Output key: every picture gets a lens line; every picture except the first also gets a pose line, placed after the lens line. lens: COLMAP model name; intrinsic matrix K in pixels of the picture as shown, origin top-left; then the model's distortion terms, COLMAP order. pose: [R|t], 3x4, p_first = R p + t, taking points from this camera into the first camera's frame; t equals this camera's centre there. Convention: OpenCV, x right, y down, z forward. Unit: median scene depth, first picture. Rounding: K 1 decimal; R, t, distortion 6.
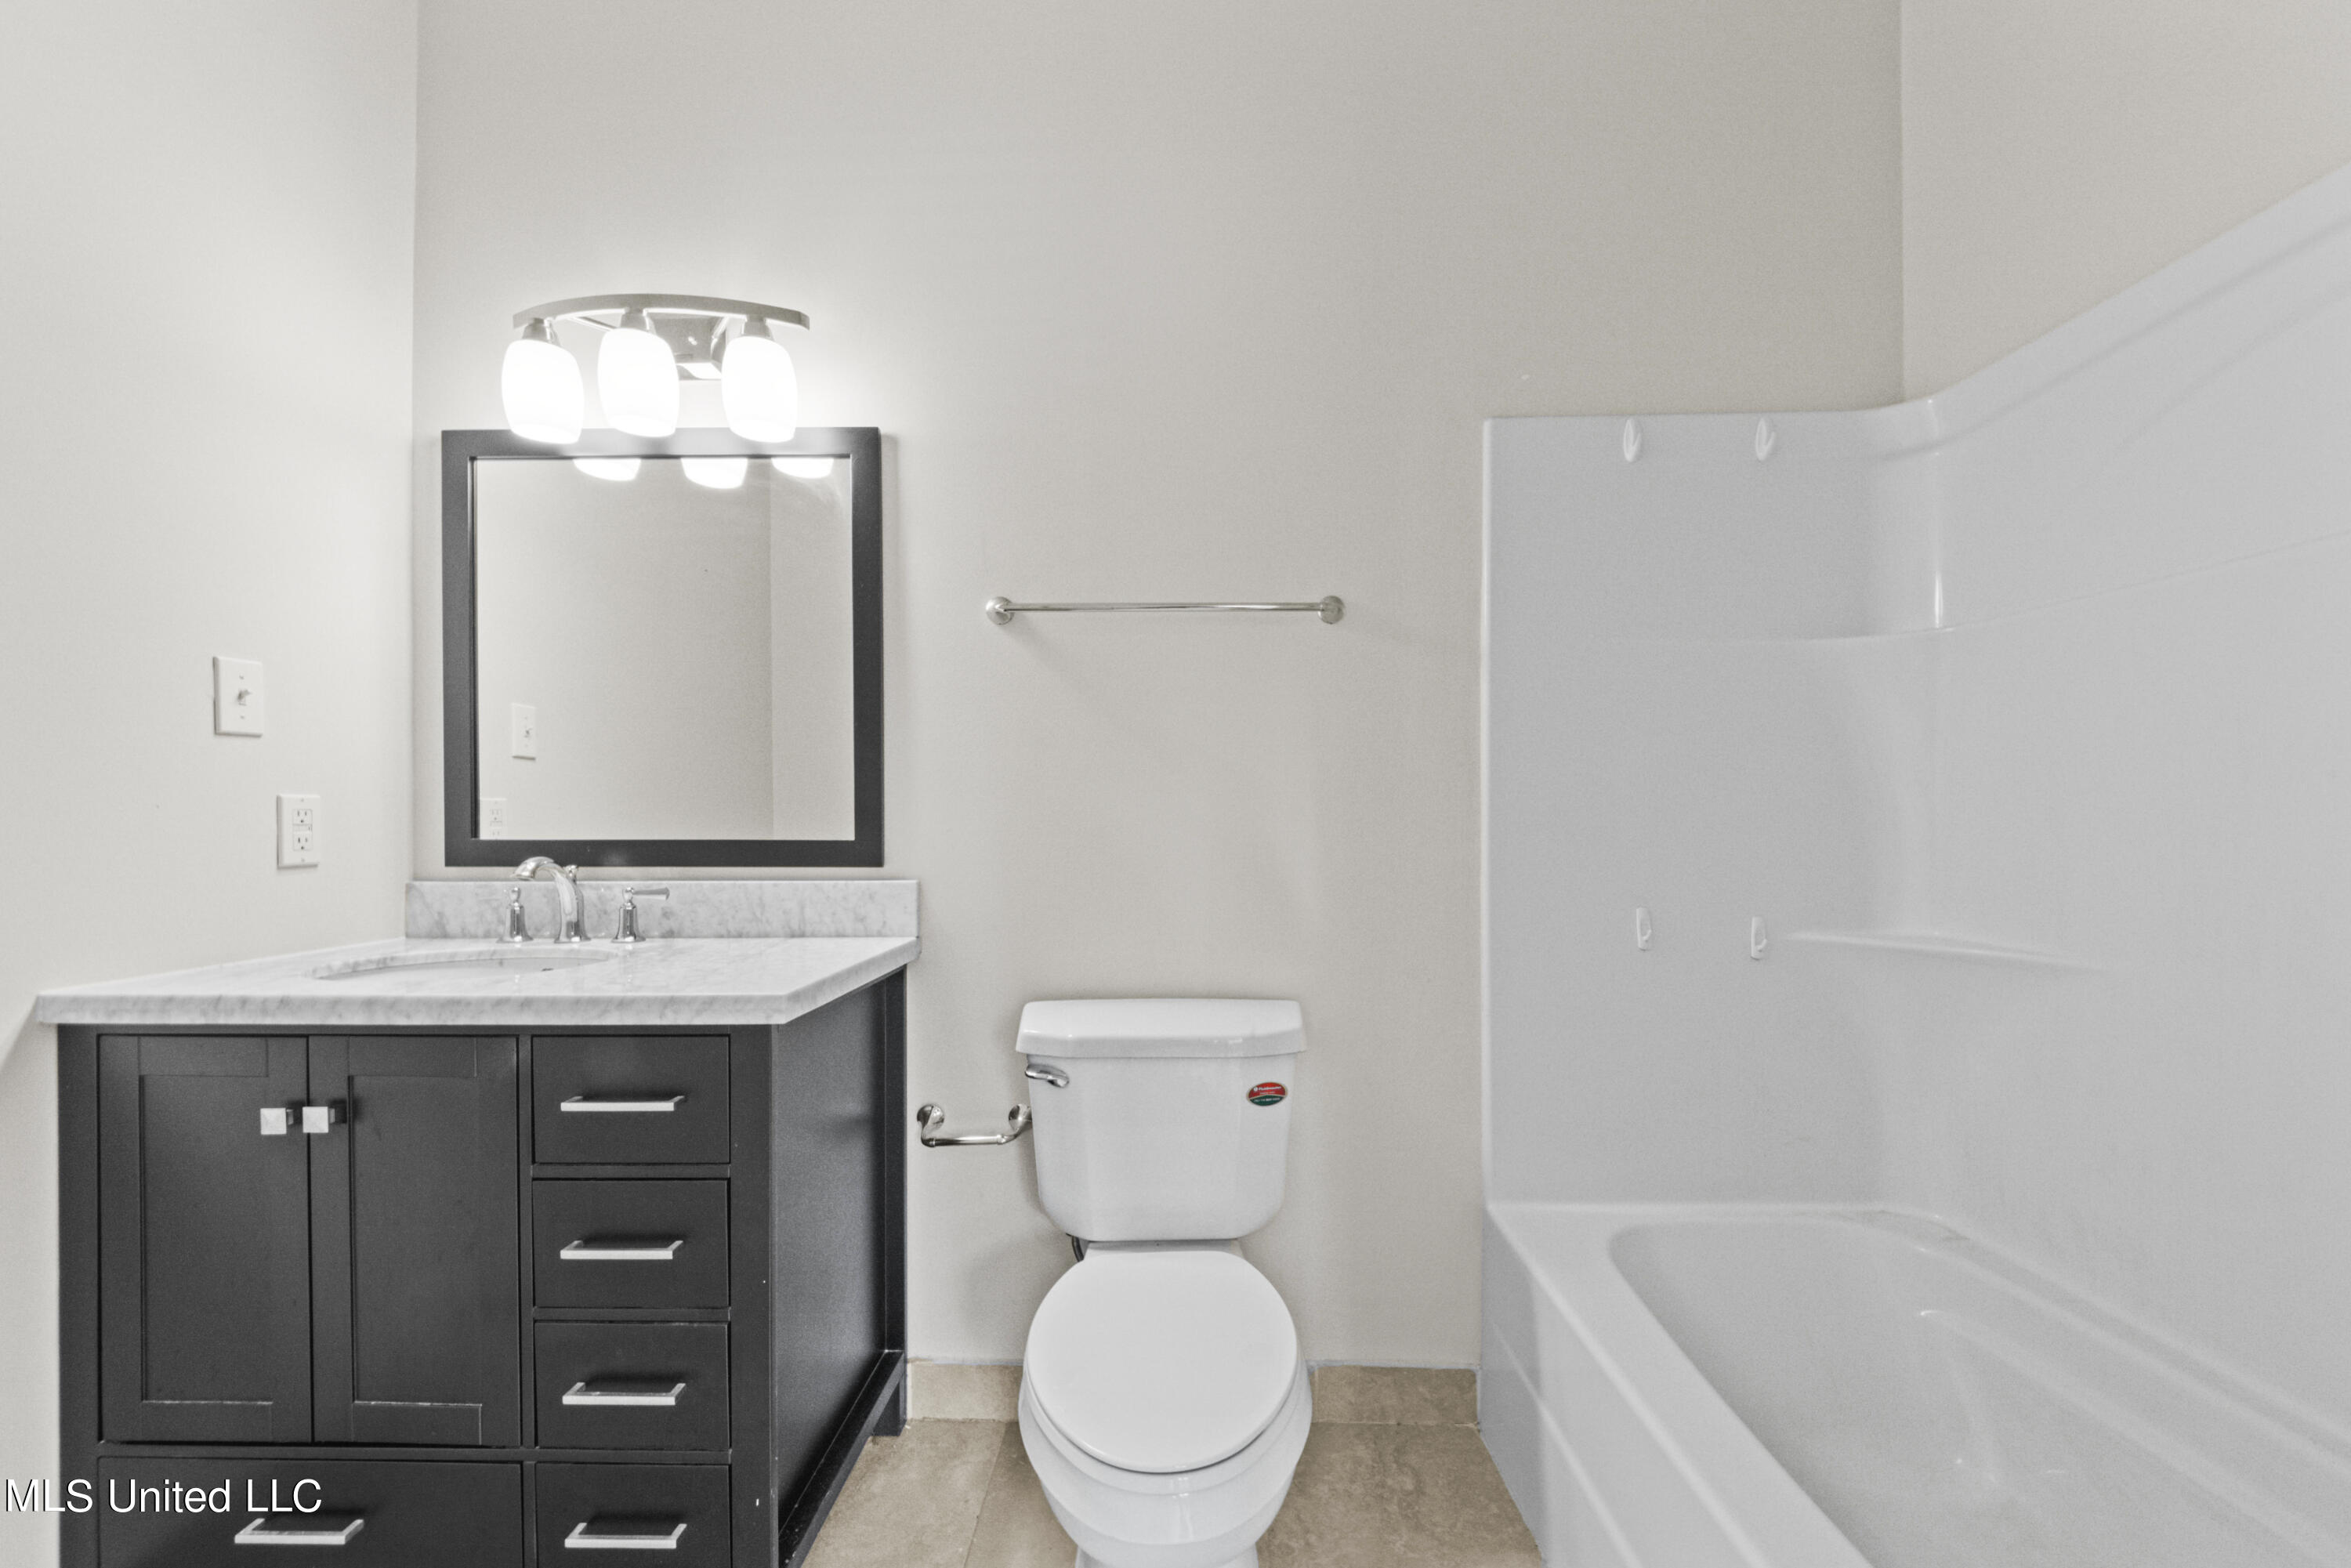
lens RADIAL K [[874.5, 0, 1184.4], [0, 874.5, 791.8], [0, 0, 1]] dist [0.002266, -0.000116]
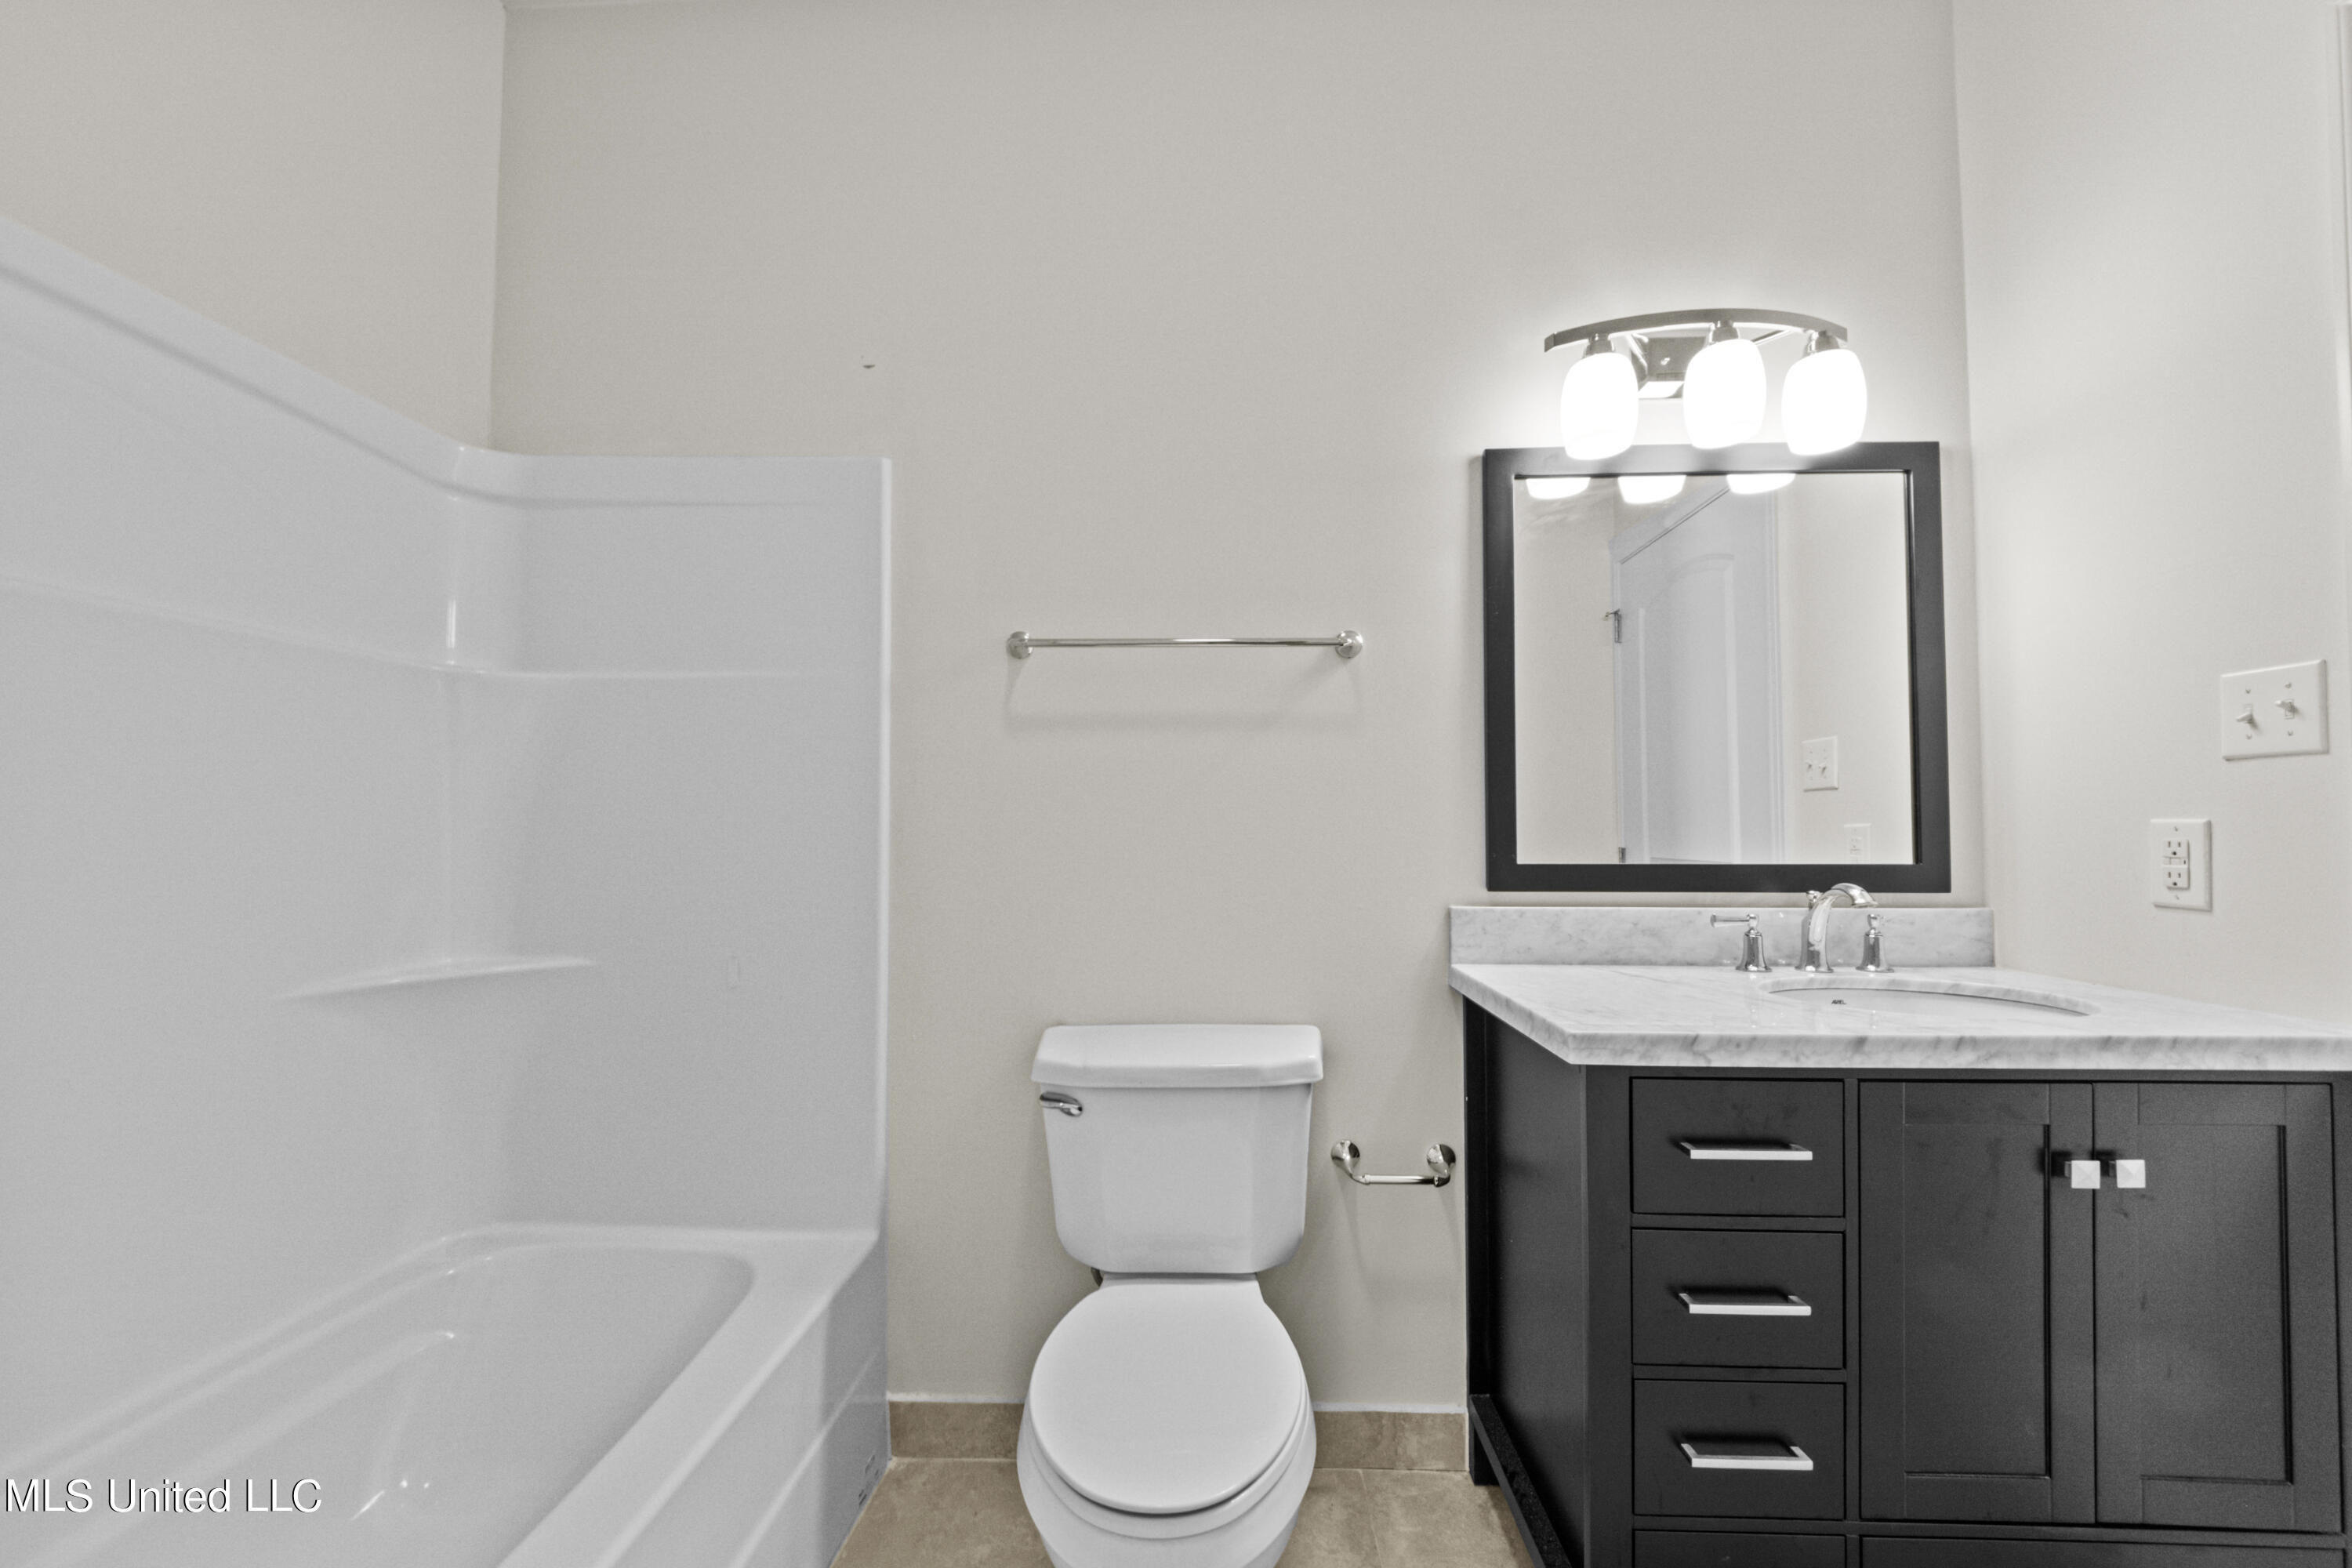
lens RADIAL K [[874.9, 0, 1165.1], [0, 874.9, 776.0], [0, 0, 1]] dist [0.002266, -0.000116]
pose [[0.999675, -0.010245, -0.023337, -1.184100], [0.009183, 0.998938, -0.045143, -0.005297], [0.023775, 0.044914, 0.998708, 0.024797]]
